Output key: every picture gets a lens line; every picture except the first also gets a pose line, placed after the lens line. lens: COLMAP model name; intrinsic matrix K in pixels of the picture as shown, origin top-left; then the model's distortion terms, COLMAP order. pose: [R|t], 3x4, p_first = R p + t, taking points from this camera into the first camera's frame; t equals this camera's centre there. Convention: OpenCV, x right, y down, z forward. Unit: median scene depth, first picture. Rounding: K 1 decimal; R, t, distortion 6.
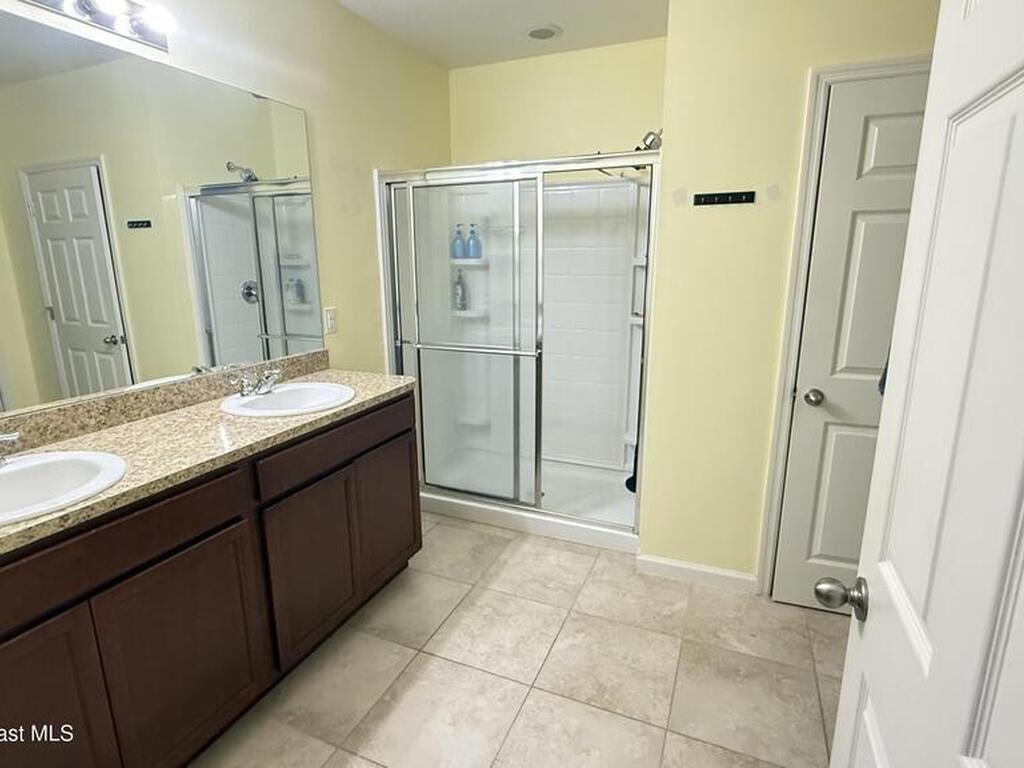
lens RADIAL K [[542.5, 0, 512.2], [0, 542.5, 383.9], [0, 0, 1]] dist [0.001866, 0.001922]
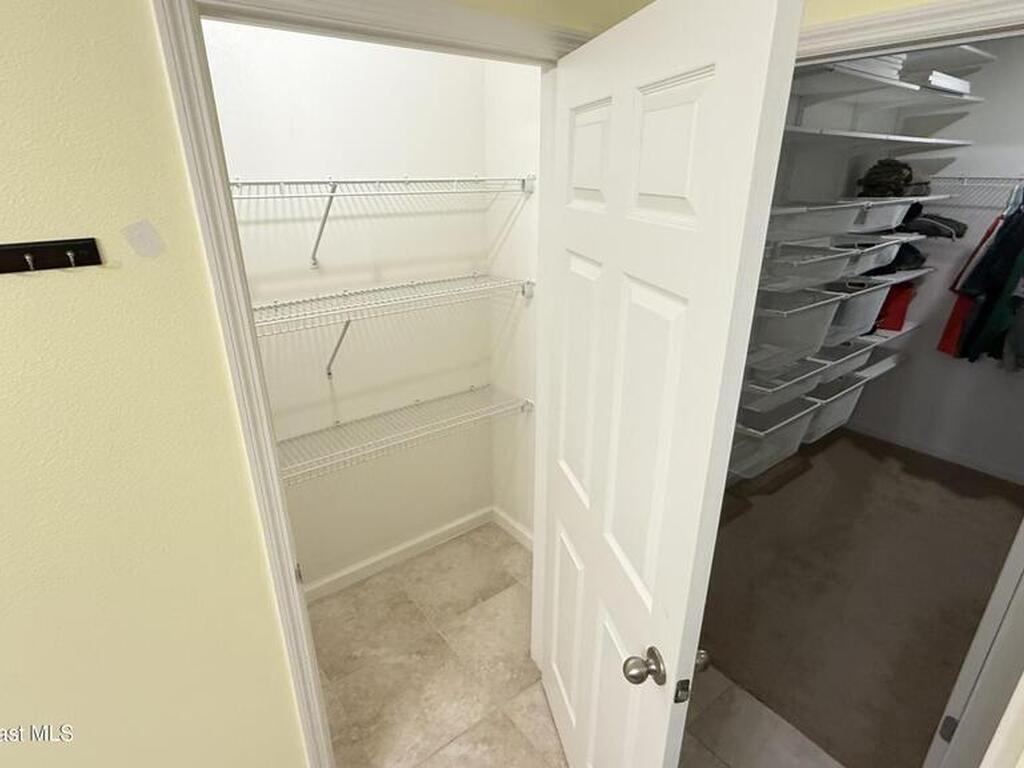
lens RADIAL K [[542.5, 0, 512.6], [0, 542.5, 383.2], [0, 0, 1]] dist [0.001866, 0.001922]
pose [[0.487066, -0.313844, 0.815027, 0.139058], [0.193381, 0.948794, 0.249788, -0.173946], [-0.851687, 0.035948, 0.522816, 0.310584]]
